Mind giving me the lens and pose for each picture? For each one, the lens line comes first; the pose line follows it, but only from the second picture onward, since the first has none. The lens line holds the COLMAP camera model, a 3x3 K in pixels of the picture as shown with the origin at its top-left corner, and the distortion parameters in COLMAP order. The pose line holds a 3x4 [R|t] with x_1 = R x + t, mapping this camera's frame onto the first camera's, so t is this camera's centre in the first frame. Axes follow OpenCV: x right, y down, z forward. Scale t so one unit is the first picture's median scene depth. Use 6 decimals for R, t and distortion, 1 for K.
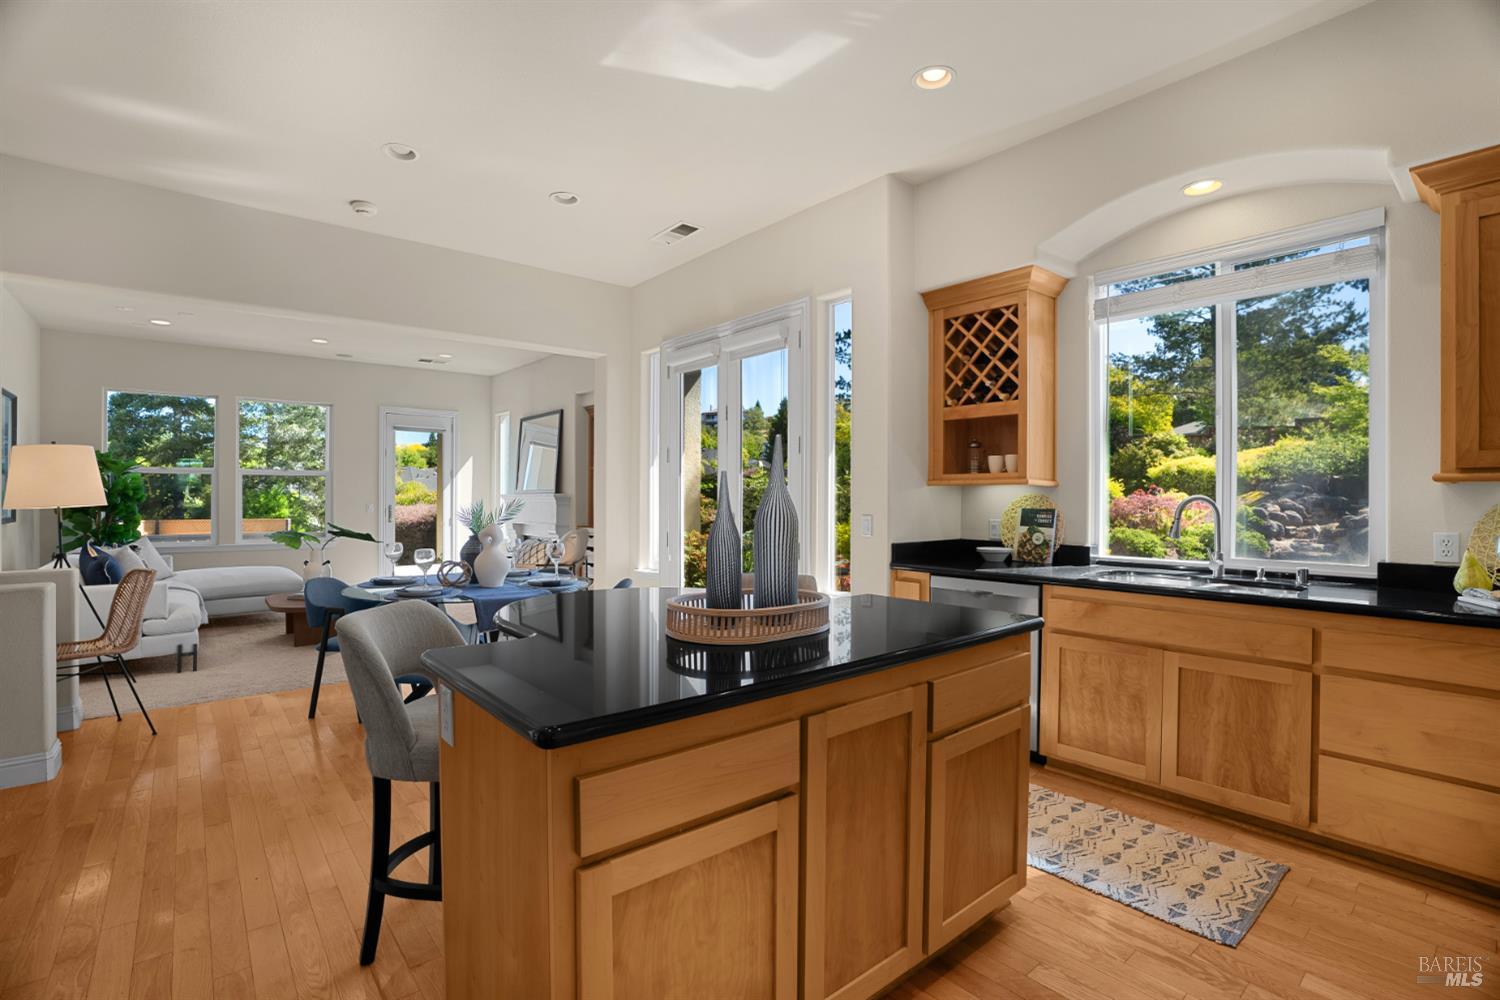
lens RADIAL K [[702.5, 0, 750.0], [0, 702.5, 500.0], [0, 0, 1]] dist [-0.061737, 0.025034]
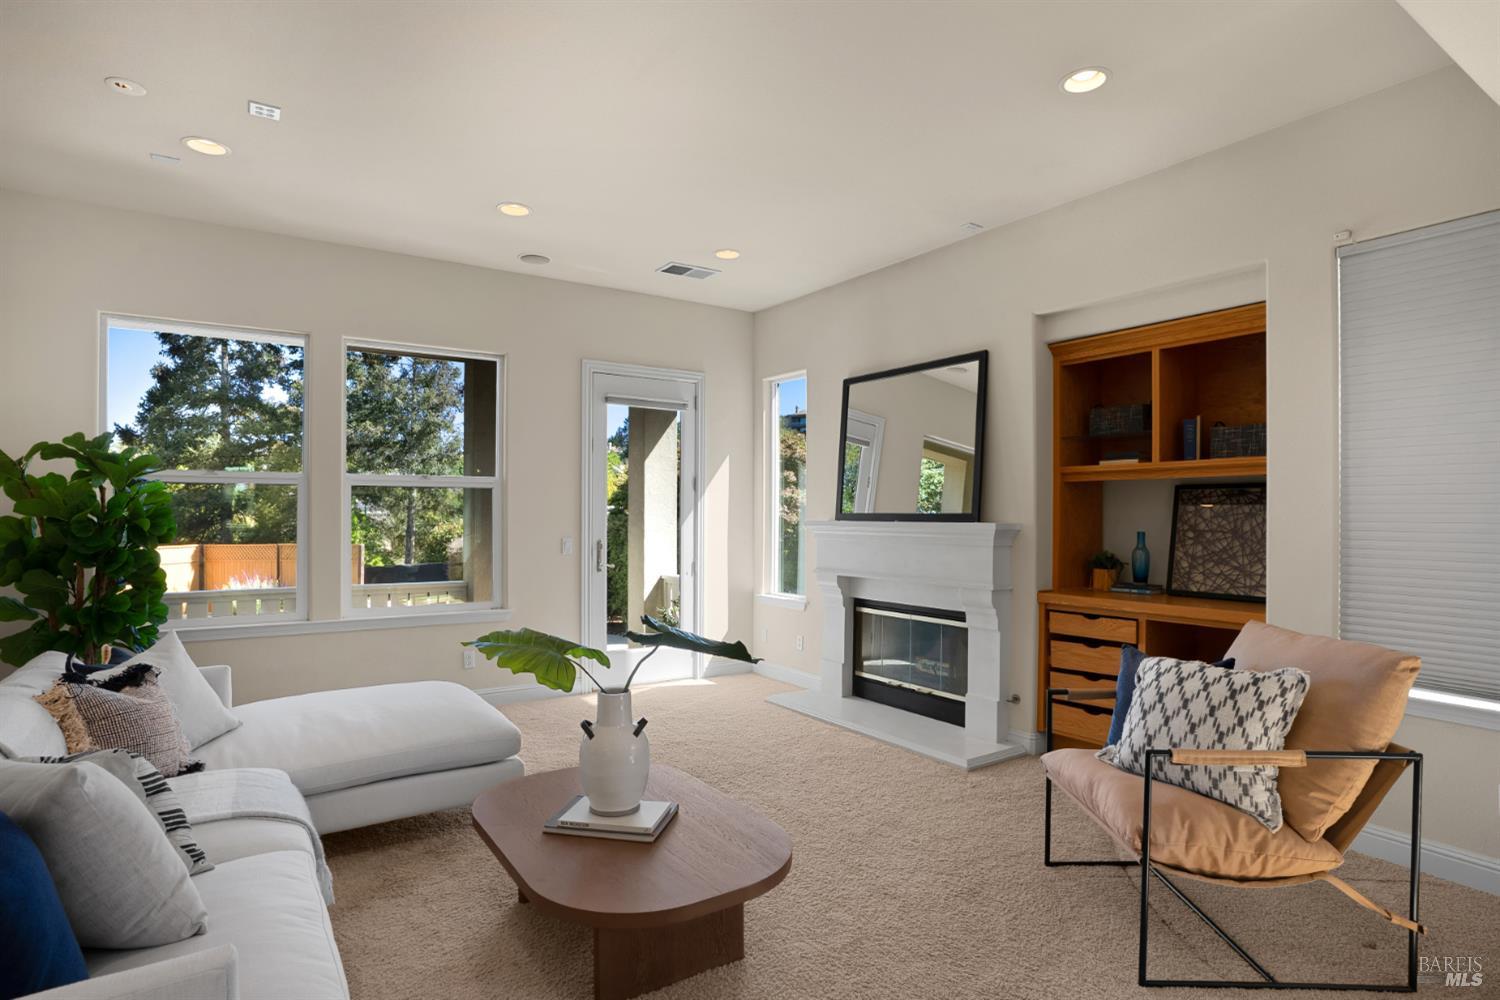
lens RADIAL K [[797.6, 0, 749.9], [0, 797.6, 505.6], [0, 0, 1]] dist [-0.054794, 0.027519]
pose [[0.994435, -0.001259, -0.105348, -0.665850], [0.000043, 0.999933, -0.011541, -0.025370], [0.105356, 0.011472, 0.994368, 0.764961]]
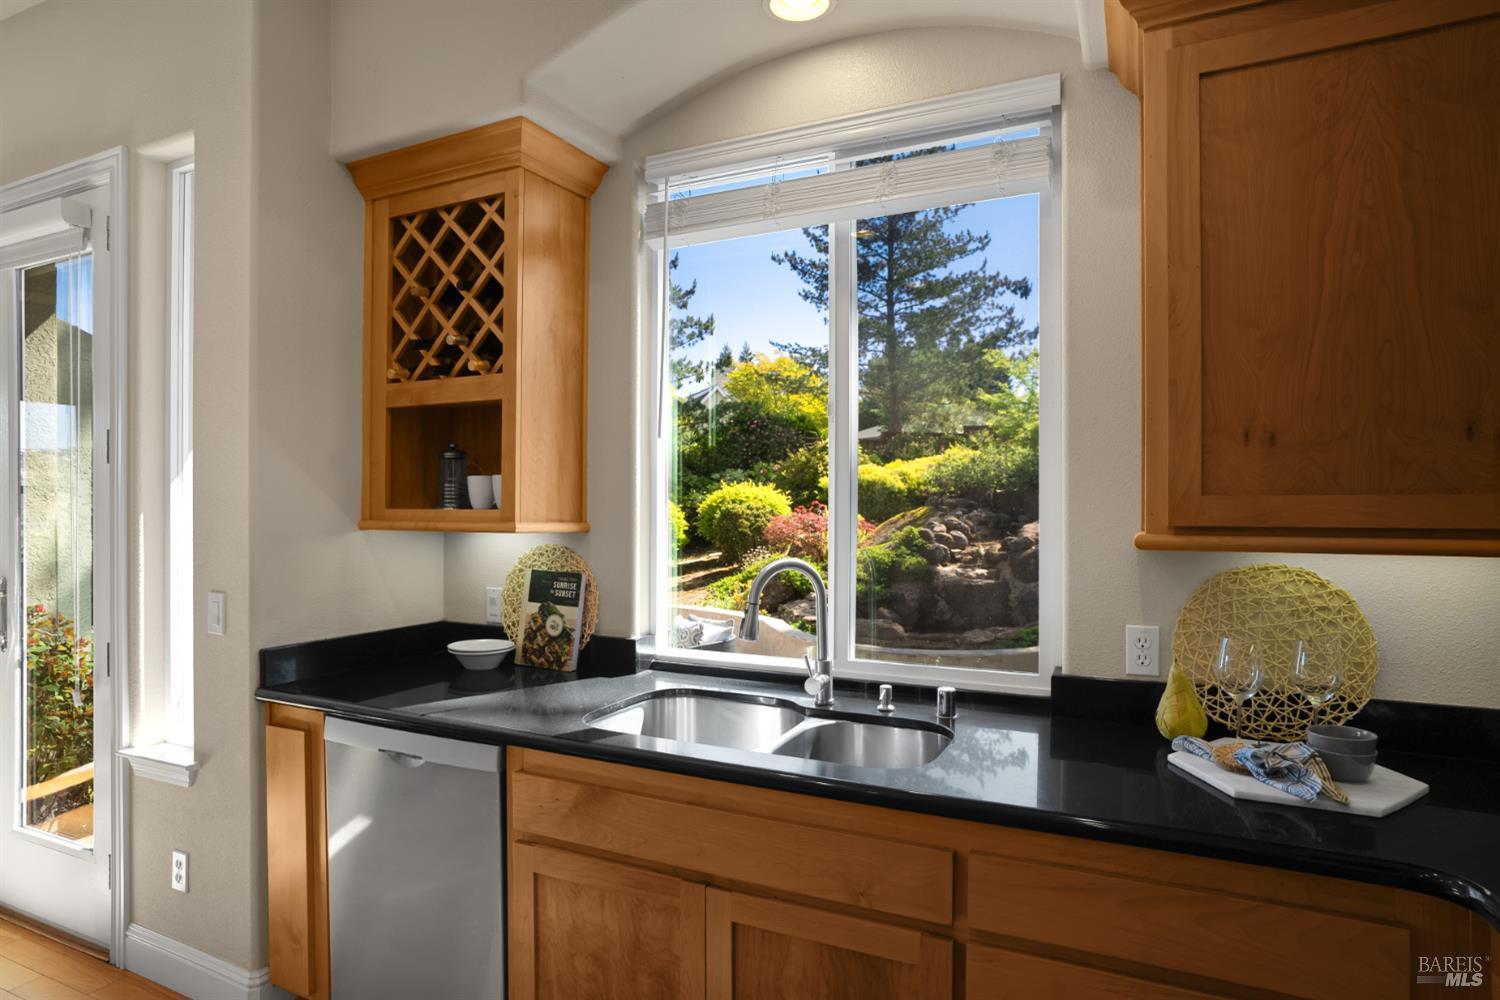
lens RADIAL K [[834.6, 0, 752.1], [0, 834.6, 509.5], [0, 0, 1]] dist [-0.069239, 0.047457]
pose [[0.912376, -0.003190, 0.409340, 0.229918], [0.001768, 0.999991, 0.003852, -0.032015], [-0.409349, -0.002791, 0.912374, 0.263454]]
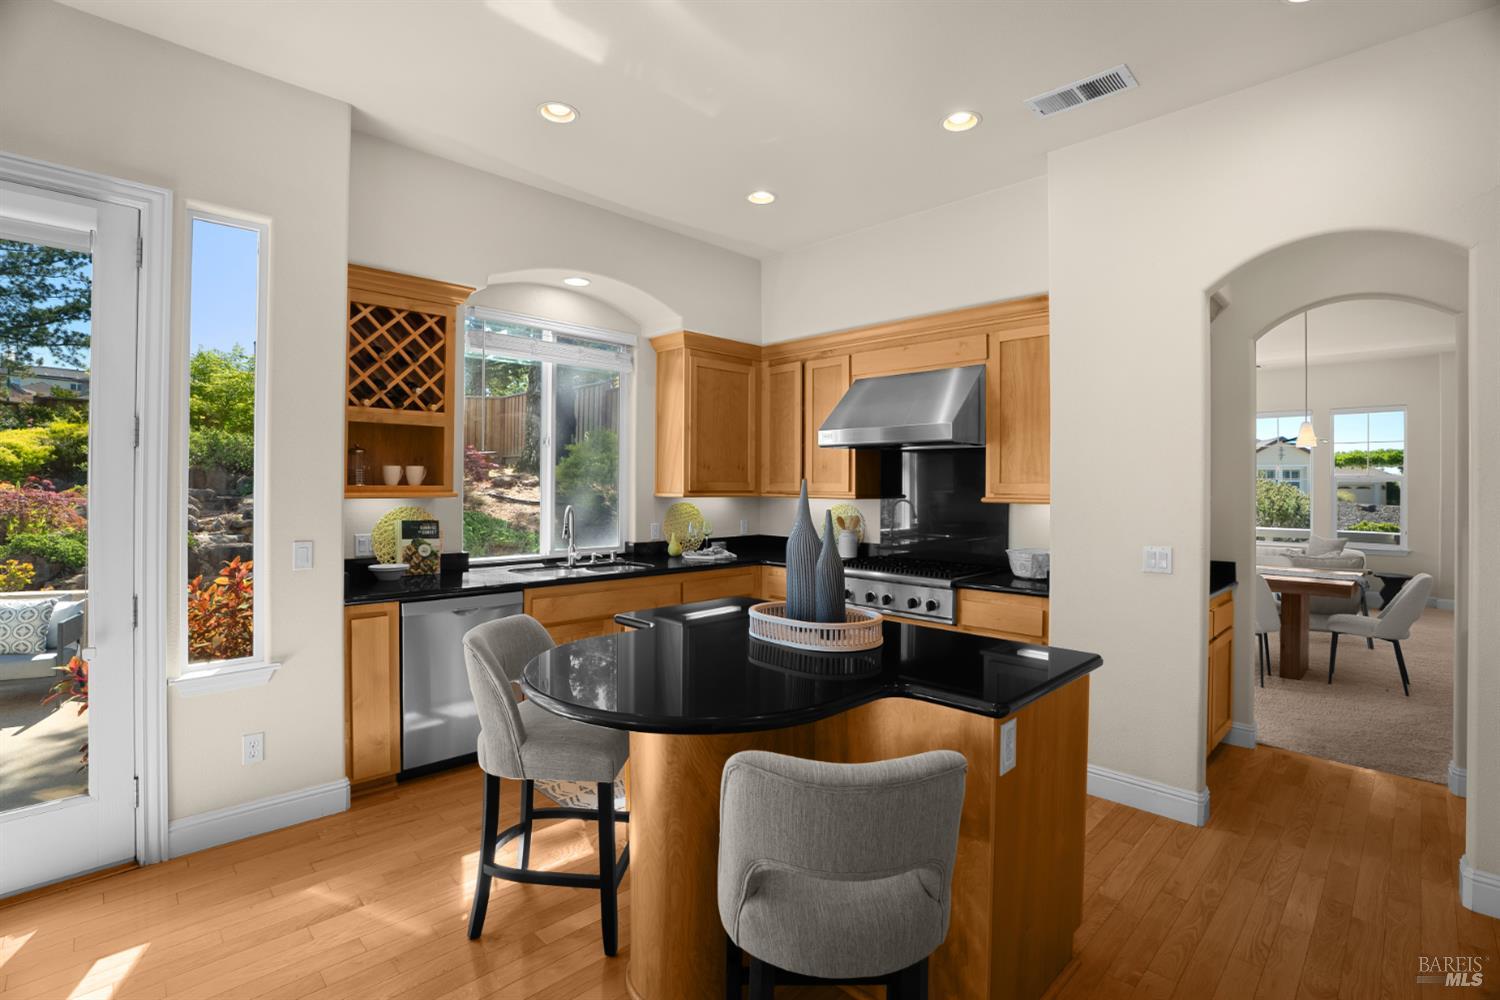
lens RADIAL K [[682.6, 0, 750.7], [0, 682.6, 485.5], [0, 0, 1]] dist [-0.074132, 0.030435]
pose [[-0.076611, 0.002085, 0.997059, -0.468714], [0.001129, 0.999997, -0.002004, -0.028385], [-0.997060, 0.000973, -0.076613, 0.486465]]
